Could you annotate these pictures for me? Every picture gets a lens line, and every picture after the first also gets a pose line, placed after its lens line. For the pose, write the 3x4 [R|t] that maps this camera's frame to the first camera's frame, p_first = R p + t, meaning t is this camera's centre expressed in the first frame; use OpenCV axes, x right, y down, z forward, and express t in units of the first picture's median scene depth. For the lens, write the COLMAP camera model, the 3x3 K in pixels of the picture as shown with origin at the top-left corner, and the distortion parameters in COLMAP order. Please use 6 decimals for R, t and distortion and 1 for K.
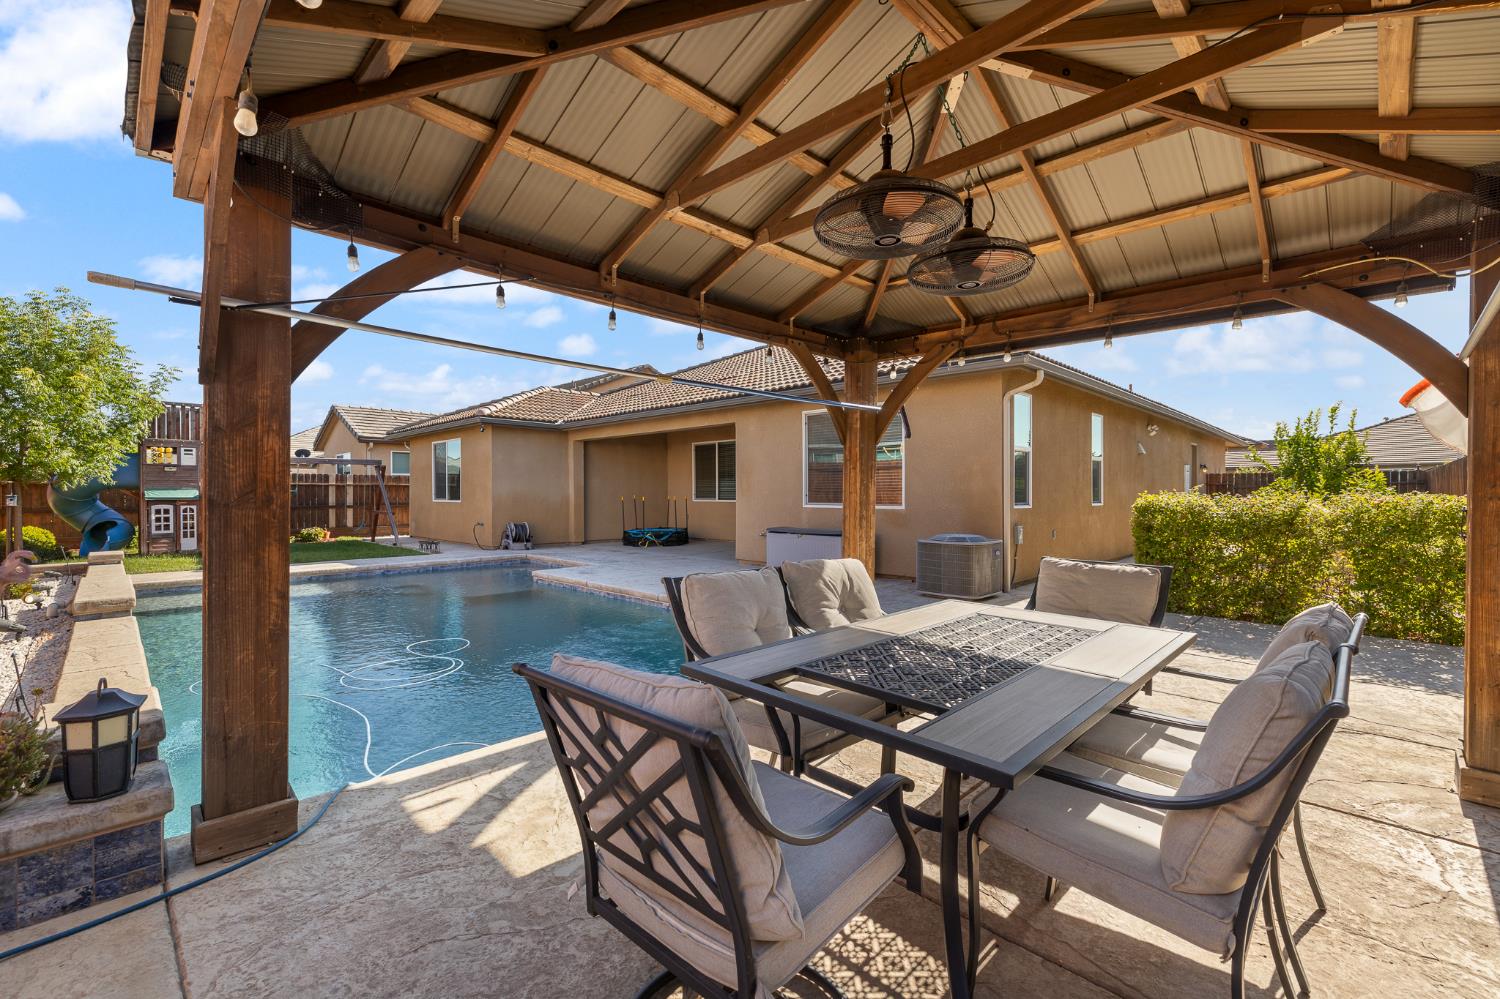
lens RADIAL K [[634.4, 0, 747.7], [0, 634.4, 481.0], [0, 0, 1]] dist [0.000110, 0.000103]
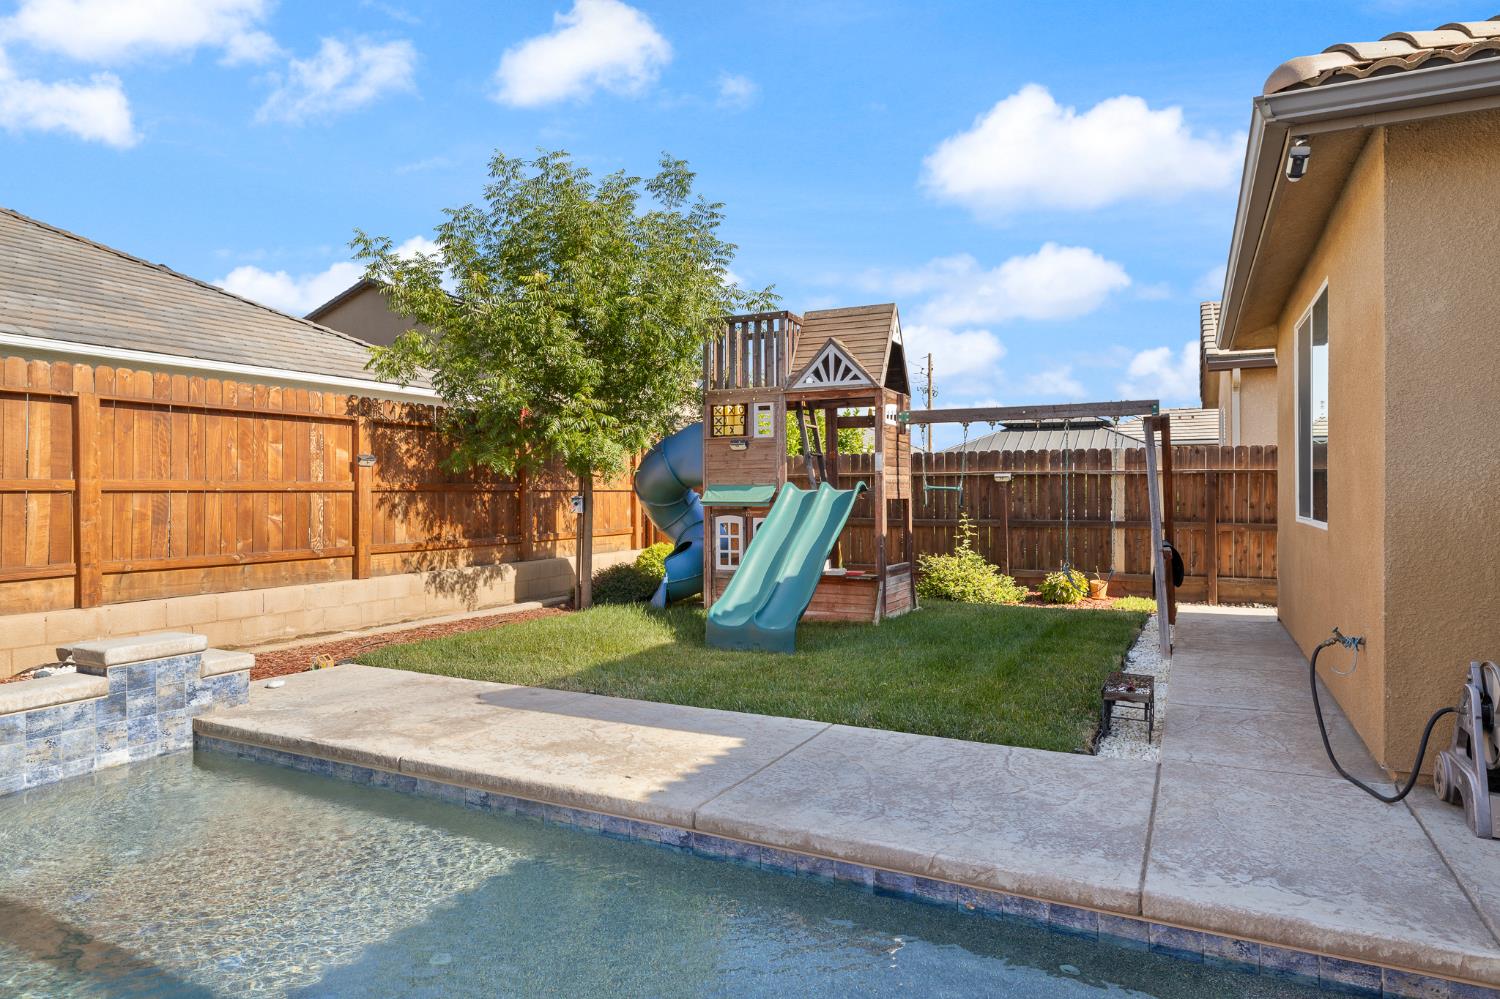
lens RADIAL K [[912.3, 0, 752.7], [0, 912.3, 491.7], [0, 0, 1]] dist [0.000604, 0.000154]
pose [[0.317910, 0.005778, -0.948103, -0.204617], [0.018188, 0.999760, 0.012191, 0.008997], [0.947946, -0.021119, 0.317729, 0.775445]]
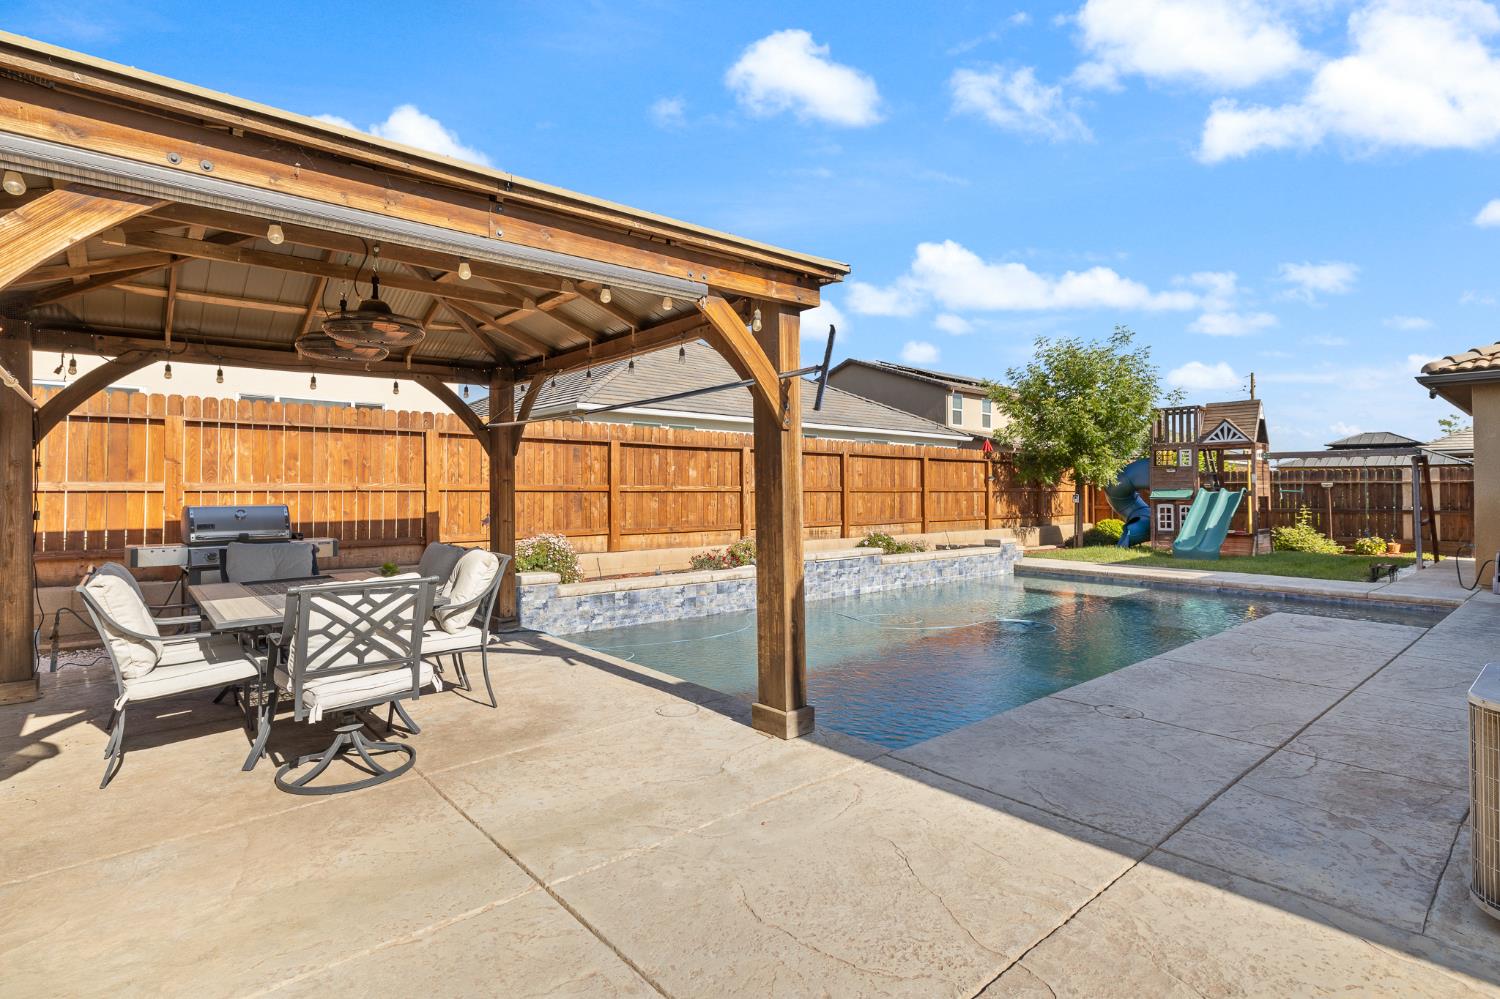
lens RADIAL K [[737.2, 0, 766.1], [0, 737.2, 471.8], [0, 0, 1]] dist [0.002866, 0.001104]
pose [[-0.061864, -0.018548, -0.997912, 0.361843], [0.017958, 0.999645, -0.019694, -0.004432], [0.997923, -0.019139, -0.061509, 0.401828]]
